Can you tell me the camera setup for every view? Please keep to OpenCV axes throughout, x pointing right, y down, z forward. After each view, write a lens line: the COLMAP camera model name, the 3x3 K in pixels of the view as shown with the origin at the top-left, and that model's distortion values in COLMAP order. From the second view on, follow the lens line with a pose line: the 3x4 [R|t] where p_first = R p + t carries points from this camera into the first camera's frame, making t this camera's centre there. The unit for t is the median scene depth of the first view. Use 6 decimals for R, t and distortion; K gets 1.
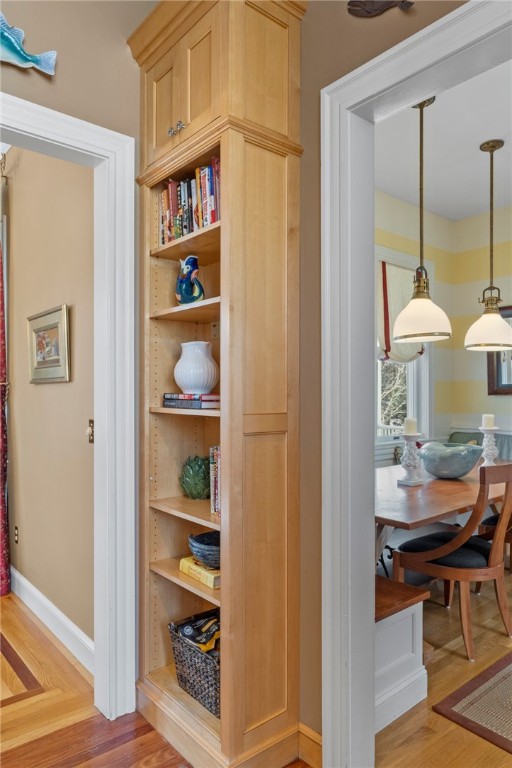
lens RADIAL K [[513.0, 0, 256.0], [0, 513.0, 384.0], [0, 0, 1]] dist [-0.001526, -0.000524]
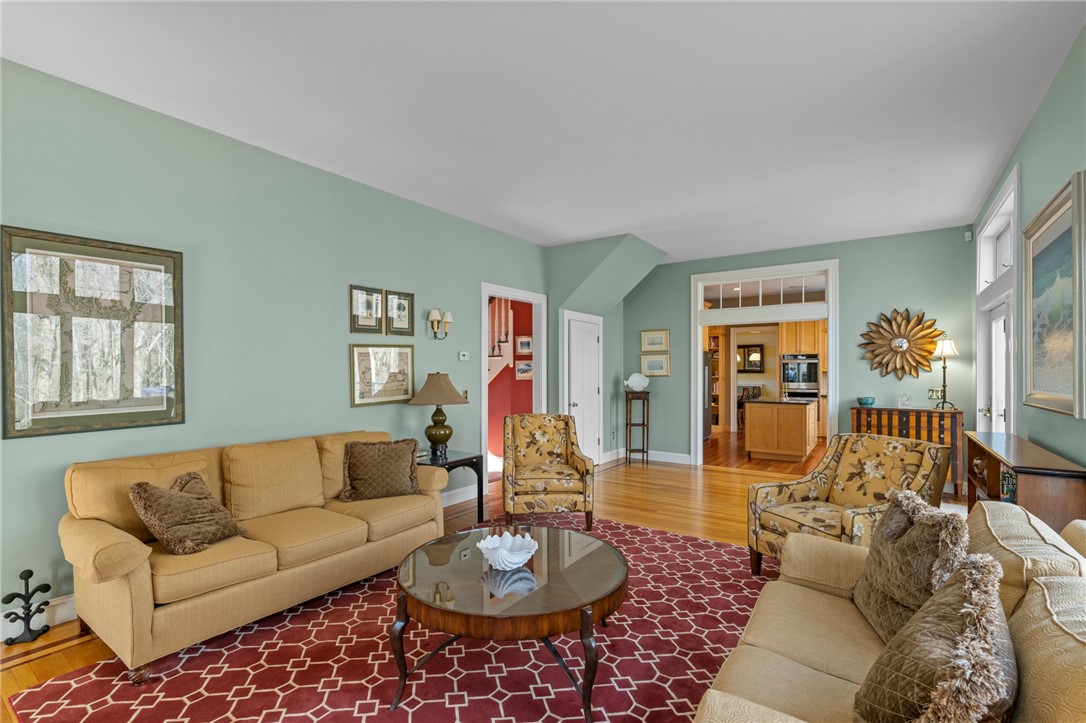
lens RADIAL K [[491.3, 0, 540.5], [0, 491.3, 373.1], [0, 0, 1]] dist [-0.004445, 0.001370]
pose [[0.967984, -0.007262, 0.250906, -3.201572], [0.002057, 0.999777, 0.021000, -0.106165], [-0.251003, -0.019812, 0.967784, -3.765024]]
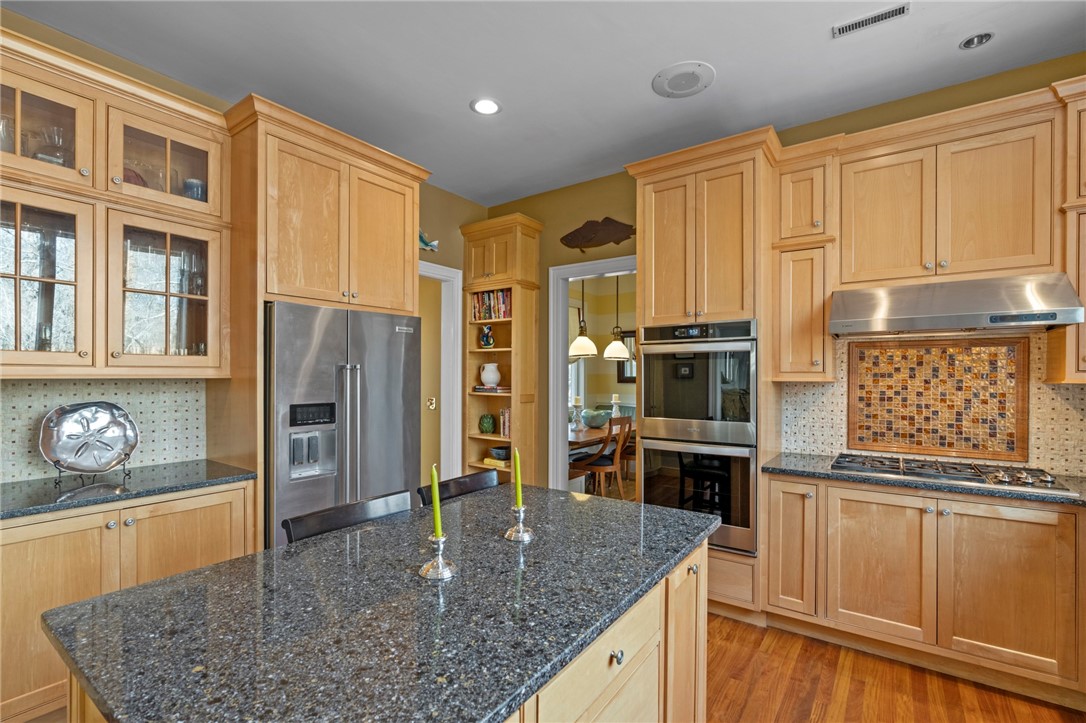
lens RADIAL K [[492.0, 0, 538.7], [0, 492.0, 378.0], [0, 0, 1]] dist [-0.003578, 0.000954]
pose [[0.970066, -0.002445, 0.242829, -0.433308], [-0.002040, 0.999832, 0.018217, -0.055814], [-0.242832, -0.018167, 0.969898, -1.143683]]
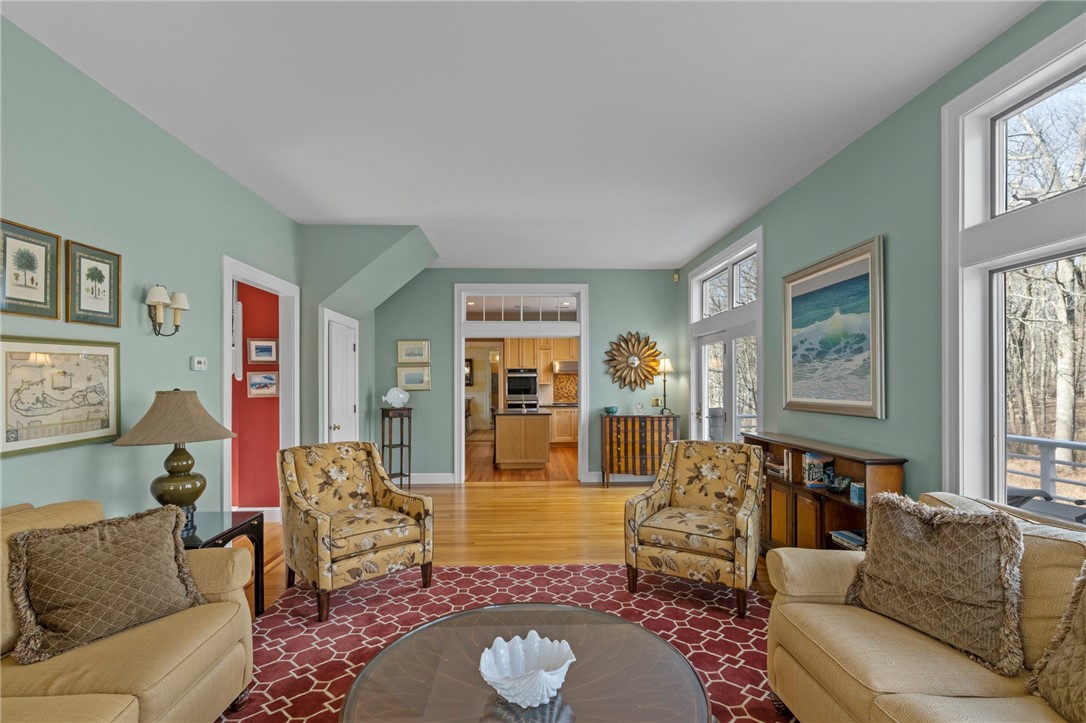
lens RADIAL K [[490.2, 0, 538.2], [0, 490.2, 382.2], [0, 0, 1]] dist [-0.001240, 0.000353]
pose [[0.619439, -0.006690, 0.785017, -3.522208], [-0.003954, 0.999924, 0.011641, -0.102679], [-0.785035, -0.010315, 0.619365, -3.158989]]
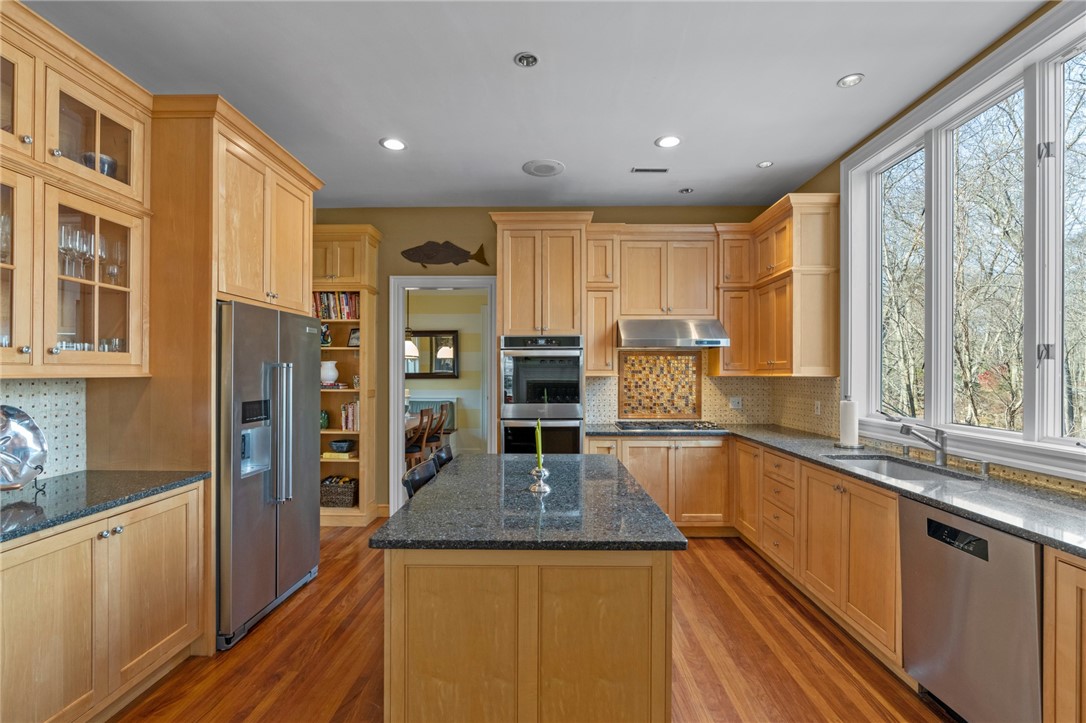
lens RADIAL K [[491.3, 0, 540.5], [0, 491.3, 373.1], [0, 0, 1]] dist [-0.004445, 0.001370]
pose [[0.660573, -0.005094, 0.750744, -1.144748], [-0.006893, 0.999894, 0.012850, -0.060929], [-0.750730, -0.013663, 0.660468, -1.199651]]
